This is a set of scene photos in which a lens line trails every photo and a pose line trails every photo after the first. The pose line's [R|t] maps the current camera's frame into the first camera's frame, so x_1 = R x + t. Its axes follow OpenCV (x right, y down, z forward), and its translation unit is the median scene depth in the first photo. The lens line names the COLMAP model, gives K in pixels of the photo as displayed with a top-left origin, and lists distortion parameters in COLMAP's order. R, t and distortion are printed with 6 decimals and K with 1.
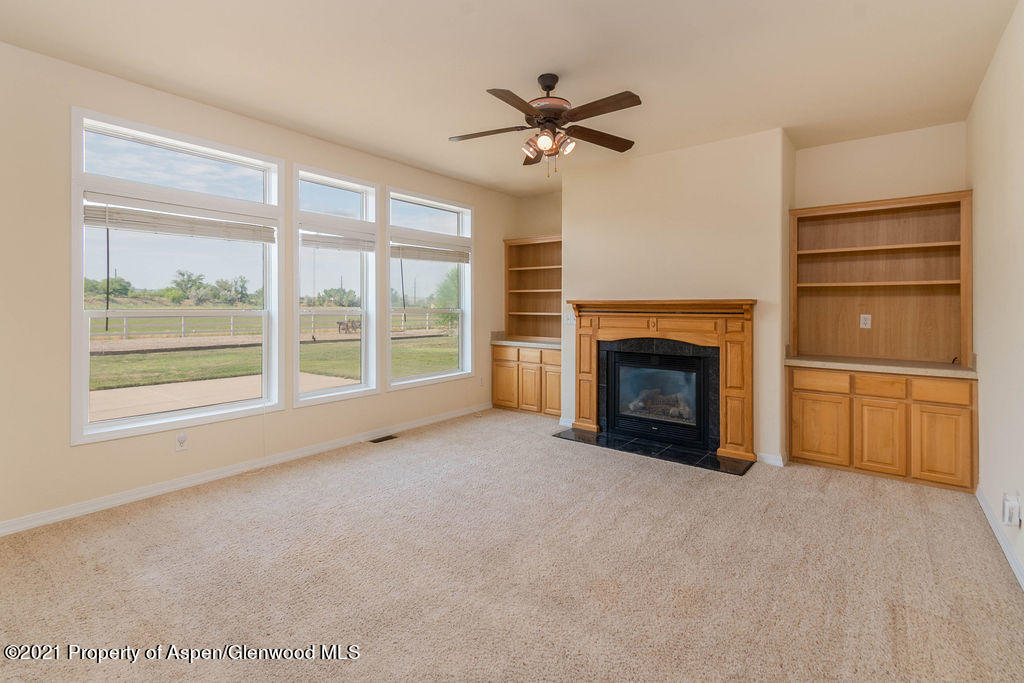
lens RADIAL K [[462.5, 0, 515.0], [0, 462.5, 312.7], [0, 0, 1]] dist [-0.000389, -0.000066]
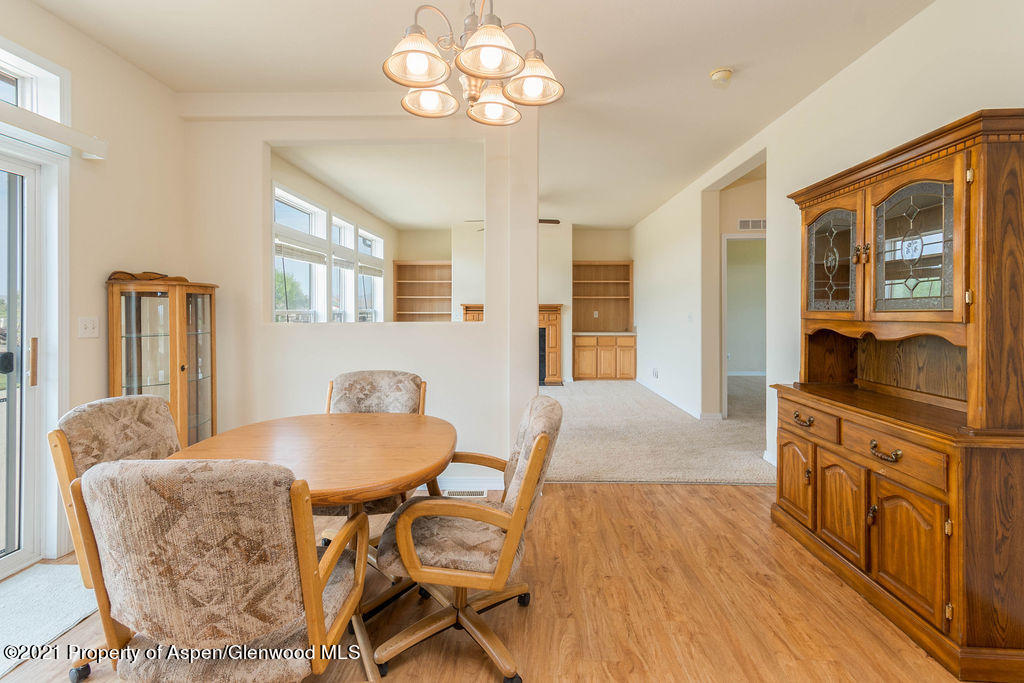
lens RADIAL K [[462.5, 0, 515.0], [0, 462.5, 312.7], [0, 0, 1]] dist [-0.000389, -0.000066]
pose [[0.800119, -0.005783, 0.599814, -0.917078], [0.009034, 0.999956, -0.002410, 0.012108], [-0.599773, 0.007347, 0.800136, -0.555660]]
